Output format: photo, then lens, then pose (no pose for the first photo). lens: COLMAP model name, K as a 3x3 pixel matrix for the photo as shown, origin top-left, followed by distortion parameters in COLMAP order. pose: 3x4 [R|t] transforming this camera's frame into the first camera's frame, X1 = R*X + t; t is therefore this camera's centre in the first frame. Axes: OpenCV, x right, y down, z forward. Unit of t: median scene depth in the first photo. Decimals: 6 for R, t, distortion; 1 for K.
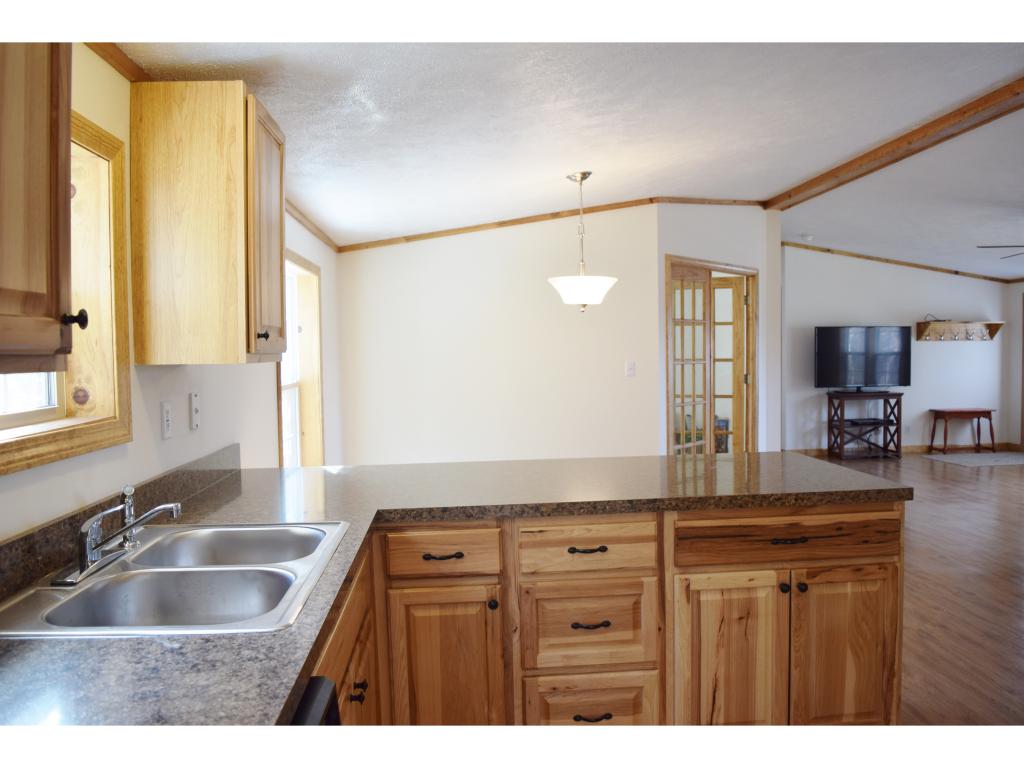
lens RADIAL K [[803.7, 0, 516.6], [0, 803.7, 379.8], [0, 0, 1]] dist [-0.098232, 0.024679]
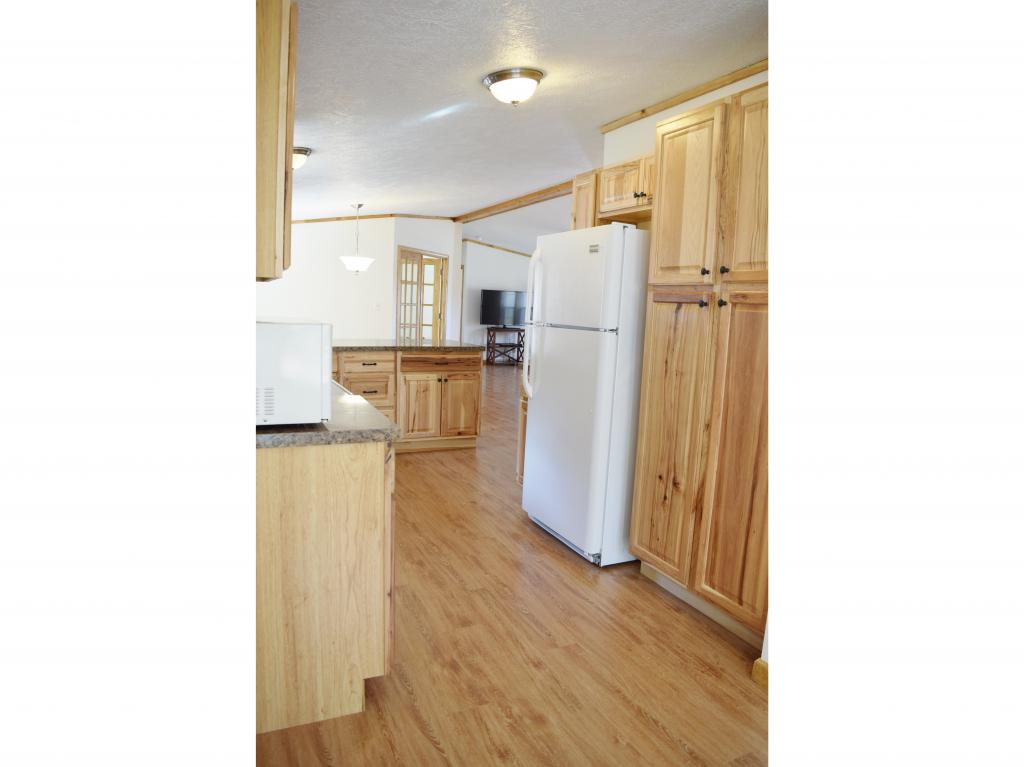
lens RADIAL K [[602.9, 0, 512.0], [0, 602.9, 383.5], [0, 0, 1]] dist [-0.087770, 0.000922]
pose [[0.927544, 0.005687, 0.373671, -0.075759], [-0.042249, 0.995070, 0.089727, 0.023979], [-0.371319, -0.099013, 0.923211, -0.366138]]
